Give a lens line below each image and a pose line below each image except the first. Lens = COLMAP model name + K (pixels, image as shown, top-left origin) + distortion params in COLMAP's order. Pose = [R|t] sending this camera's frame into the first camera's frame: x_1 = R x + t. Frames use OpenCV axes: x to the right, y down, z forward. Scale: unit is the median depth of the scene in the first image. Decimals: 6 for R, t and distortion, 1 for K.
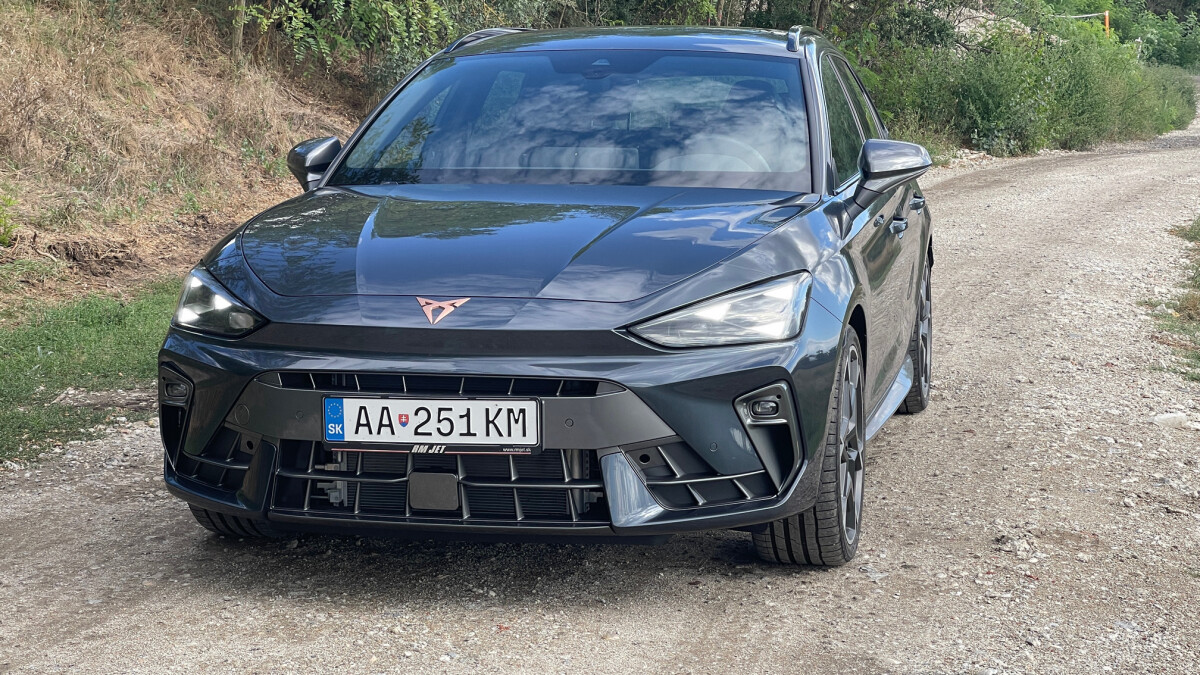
lens RADIAL K [[2212.8, 0, 600.0], [0, 2212.8, 337.5], [0, 0, 1]] dist [0.211823, -0.227207]
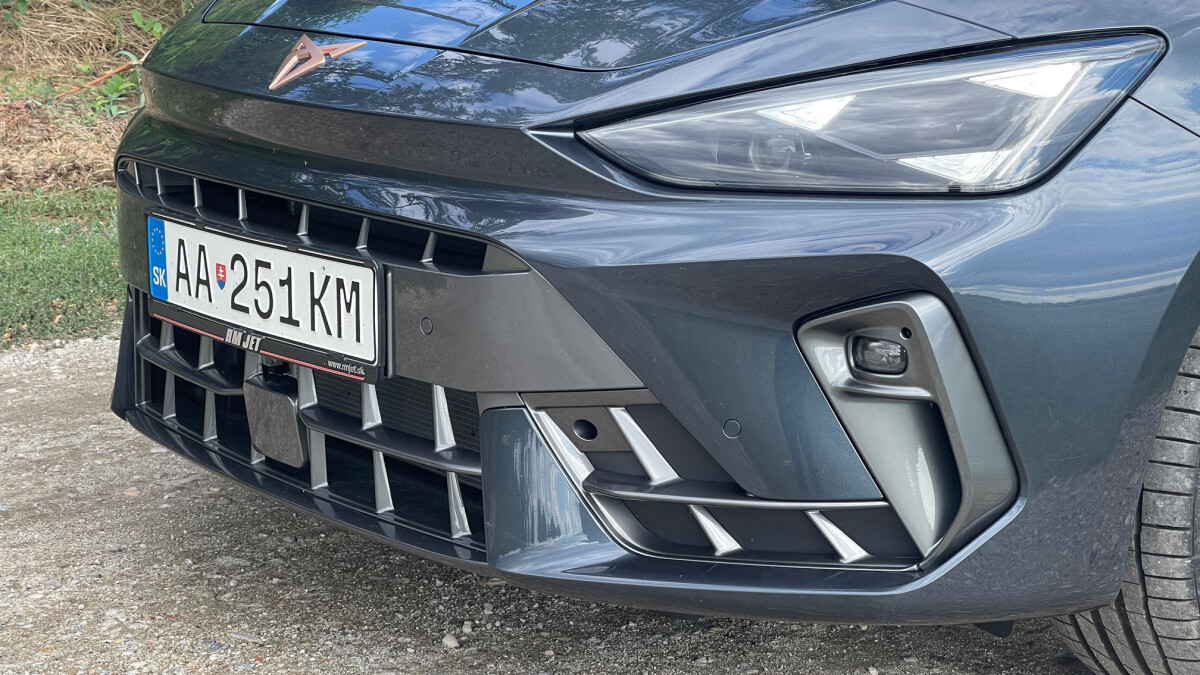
lens RADIAL K [[2212.8, 0, 600.0], [0, 2212.8, 337.5], [0, 0, 1]] dist [0.211823, -0.227207]
pose [[0.778752, 0.138385, -0.611878, 0.288688], [-0.085002, 0.989648, 0.115639, -0.014531], [0.621546, -0.038043, 0.782453, 0.657539]]
